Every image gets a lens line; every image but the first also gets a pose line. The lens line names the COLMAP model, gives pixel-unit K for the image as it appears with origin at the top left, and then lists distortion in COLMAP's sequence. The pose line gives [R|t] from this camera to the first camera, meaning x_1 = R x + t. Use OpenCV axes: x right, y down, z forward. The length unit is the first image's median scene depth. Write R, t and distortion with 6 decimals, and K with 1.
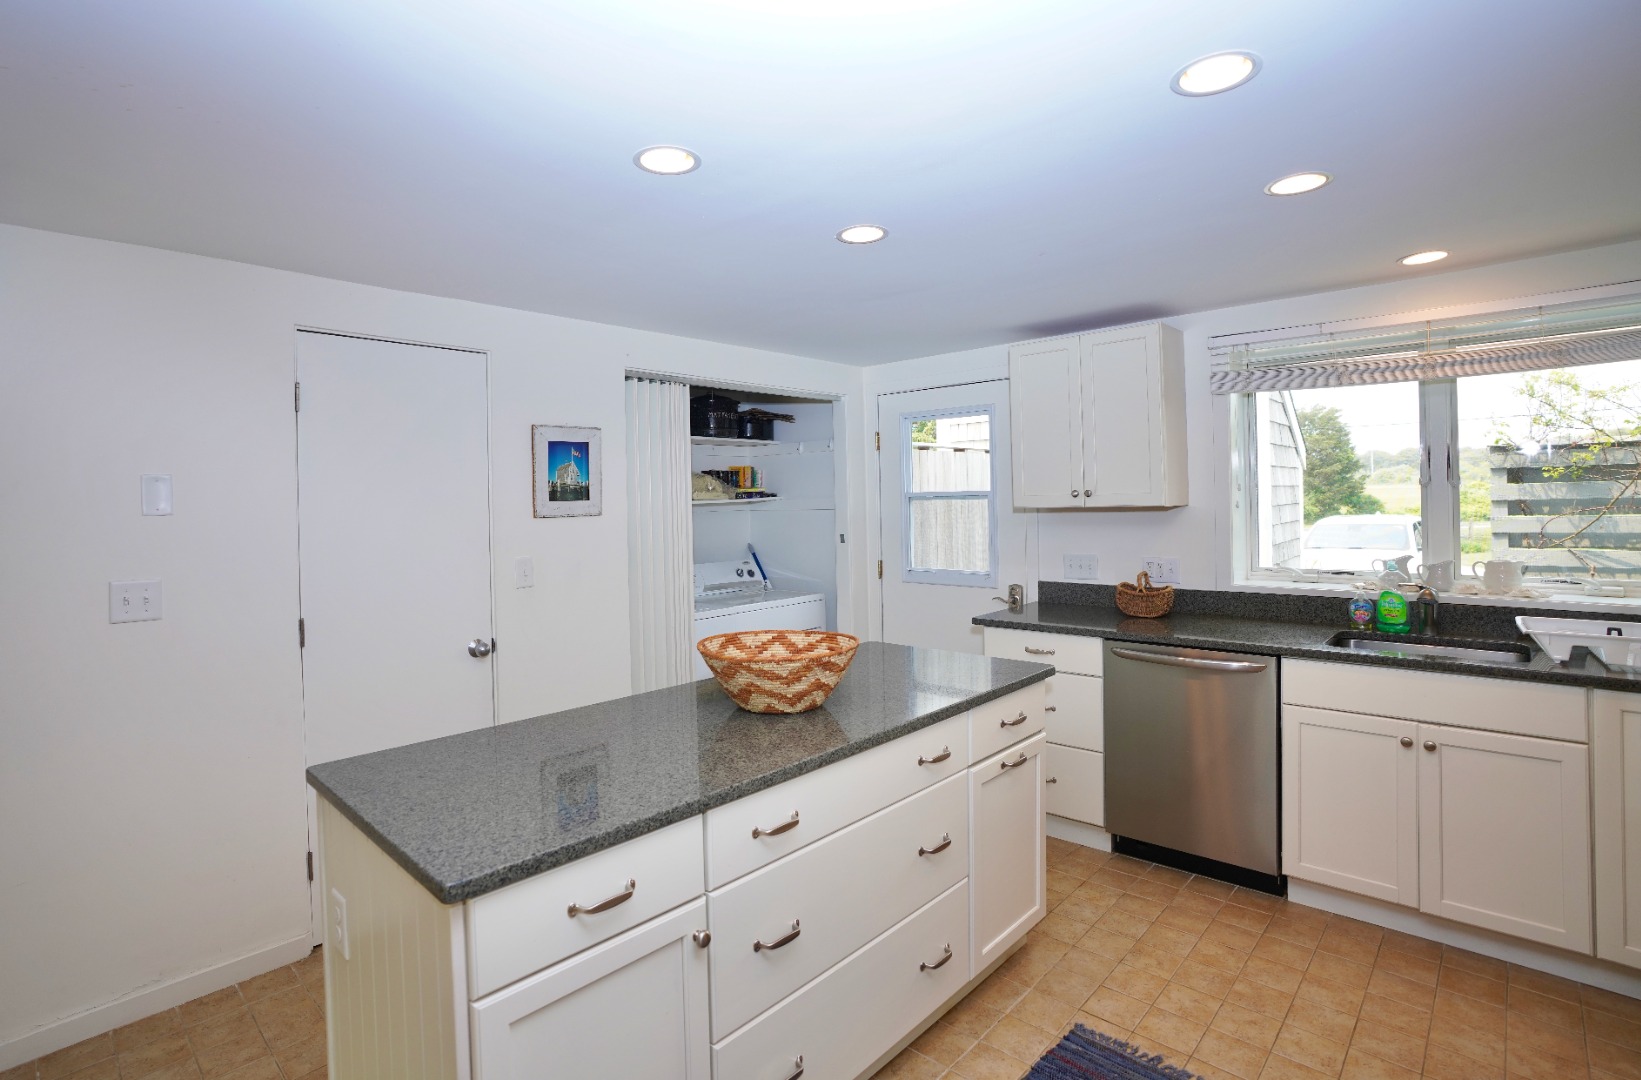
lens RADIAL K [[781.7, 0, 816.9], [0, 781.7, 508.5], [0, 0, 1]] dist [-0.044044, 0.000186]
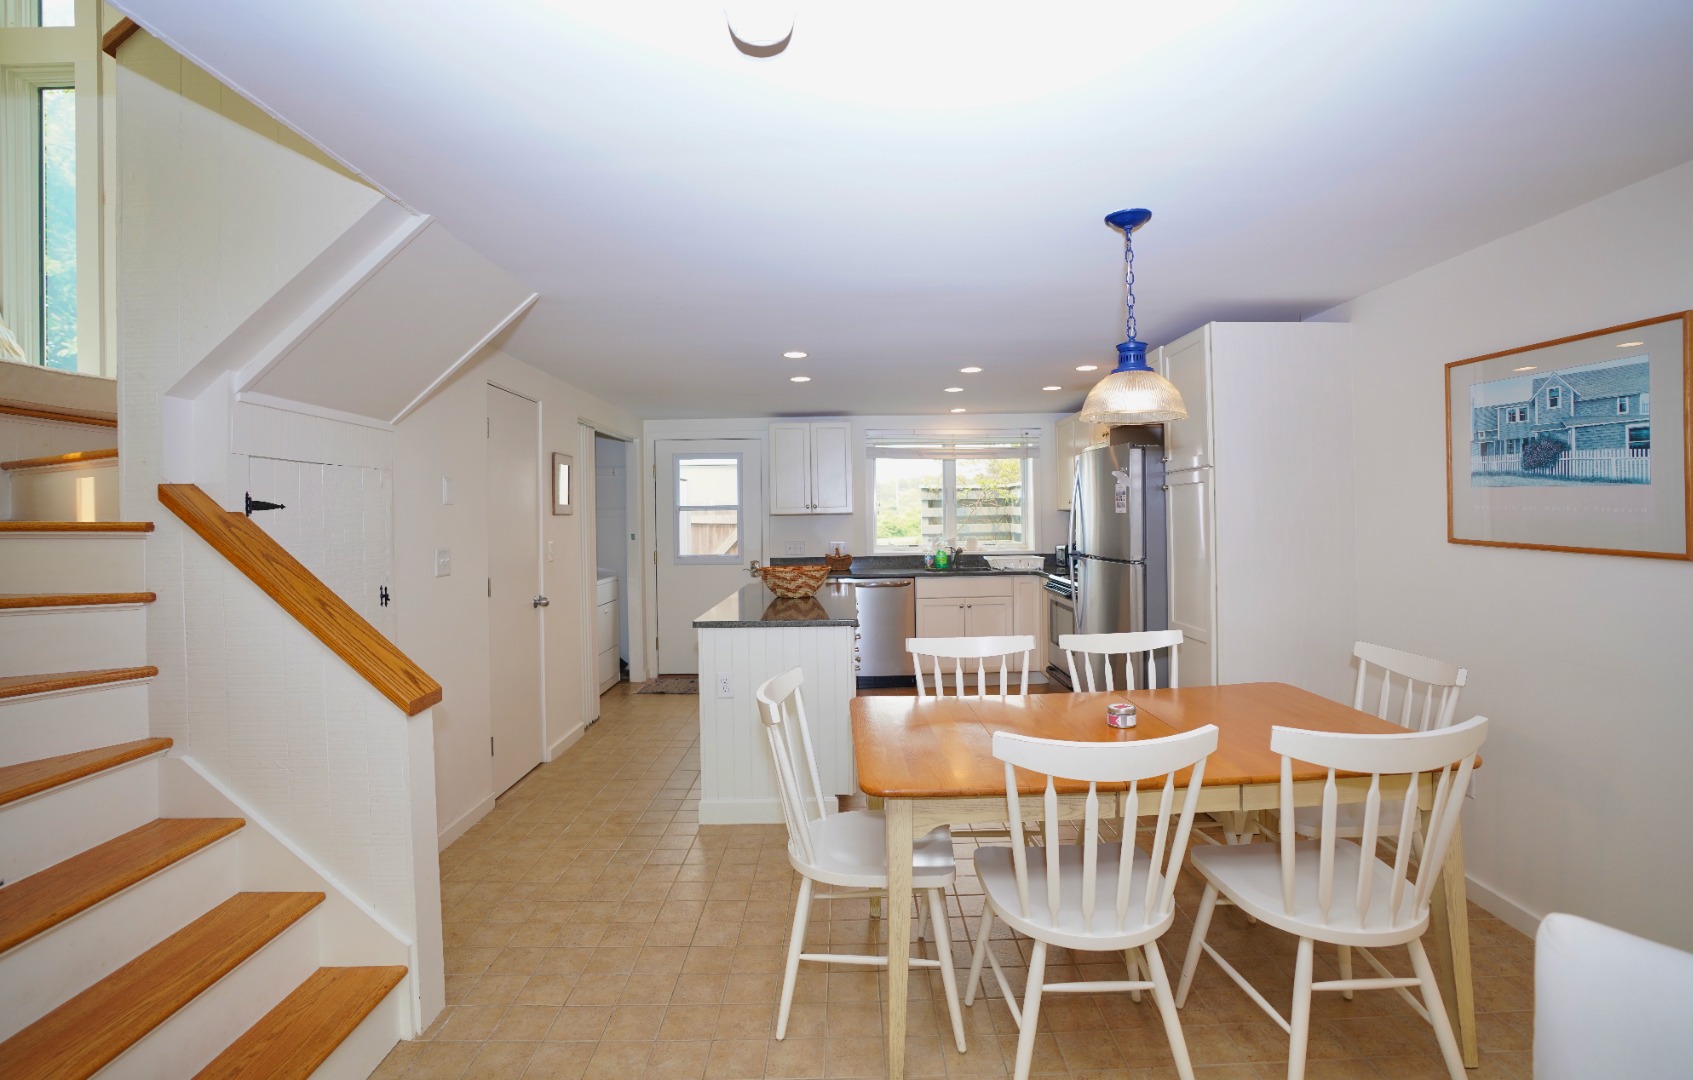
lens RADIAL K [[779.8, 0, 860.1], [0, 779.8, 514.7], [0, 0, 1]] dist [-0.066997, 0.025038]
pose [[0.718535, 0.011062, 0.695402, -1.002373], [0.007198, 0.999702, -0.023340, 0.051621], [-0.695453, 0.021776, 0.718241, -0.495486]]
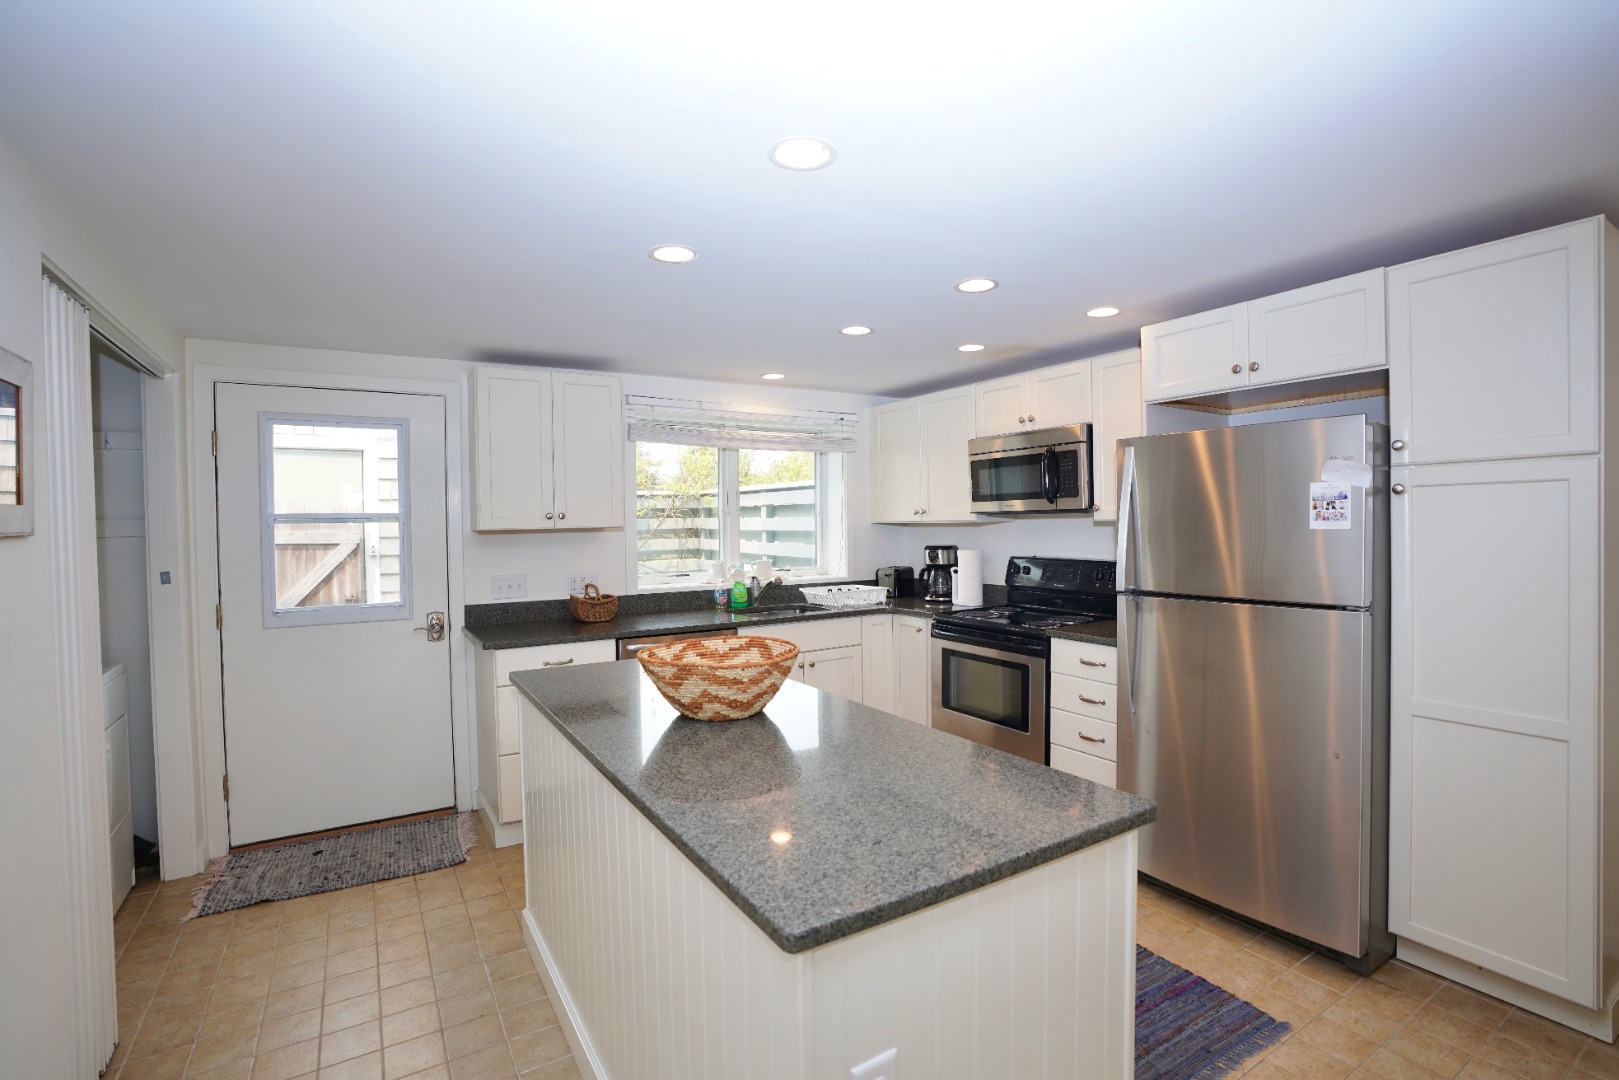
lens RADIAL K [[757.7, 0, 812.2], [0, 757.7, 533.3], [0, 0, 1]] dist [-0.042886, 0.000007]
pose [[0.259298, 0.001663, 0.965796, -0.669836], [0.018315, 0.999810, -0.006639, 0.021098], [-0.965624, 0.019410, 0.259219, 0.424014]]
